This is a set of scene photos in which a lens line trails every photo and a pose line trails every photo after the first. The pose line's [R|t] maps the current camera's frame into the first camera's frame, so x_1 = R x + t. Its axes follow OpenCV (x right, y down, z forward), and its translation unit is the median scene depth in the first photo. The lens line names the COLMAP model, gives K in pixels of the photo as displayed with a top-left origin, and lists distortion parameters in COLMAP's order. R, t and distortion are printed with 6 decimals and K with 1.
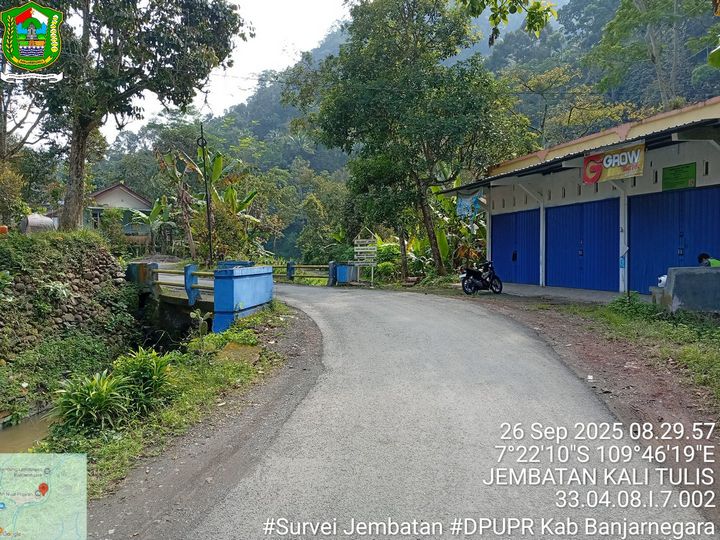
lens RADIAL K [[548.7, 0, 359.2], [0, 548.7, 266.2], [0, 0, 1]] dist [0.086405, -0.189339]
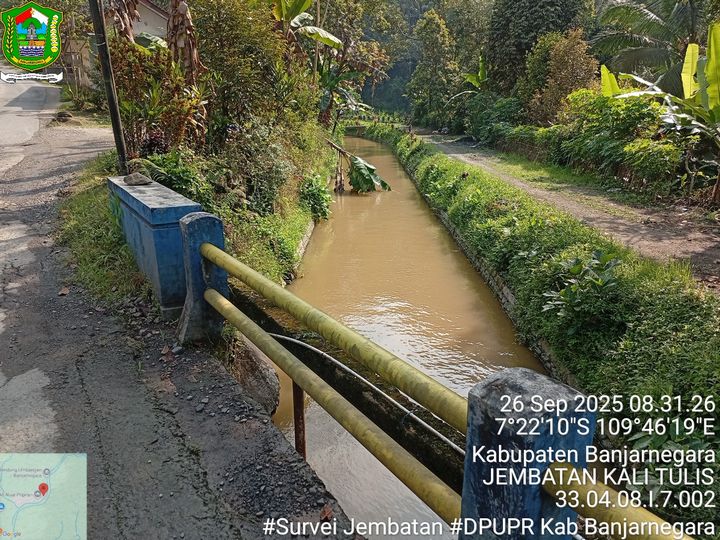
lens RADIAL K [[548.7, 0, 359.2], [0, 548.7, 266.2], [0, 0, 1]] dist [0.086405, -0.189339]
pose [[0.983455, 0.050575, -0.173948, -0.108269], [-0.003021, 0.964682, 0.263401, -0.031954], [0.181126, -0.258518, 0.948874, 0.753128]]
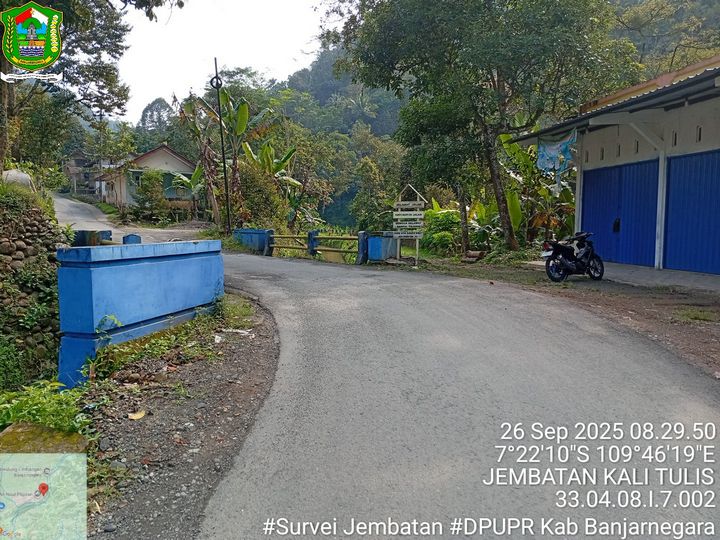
lens RADIAL K [[546.2, 0, 360.0], [0, 546.2, 270.0], [0, 0, 1]] dist [0.085128, -0.187148]
pose [[0.993556, 0.018384, -0.111846, 0.022384], [-0.011123, 0.997810, 0.065198, -0.003255], [0.112799, -0.063533, 0.991585, 0.194489]]
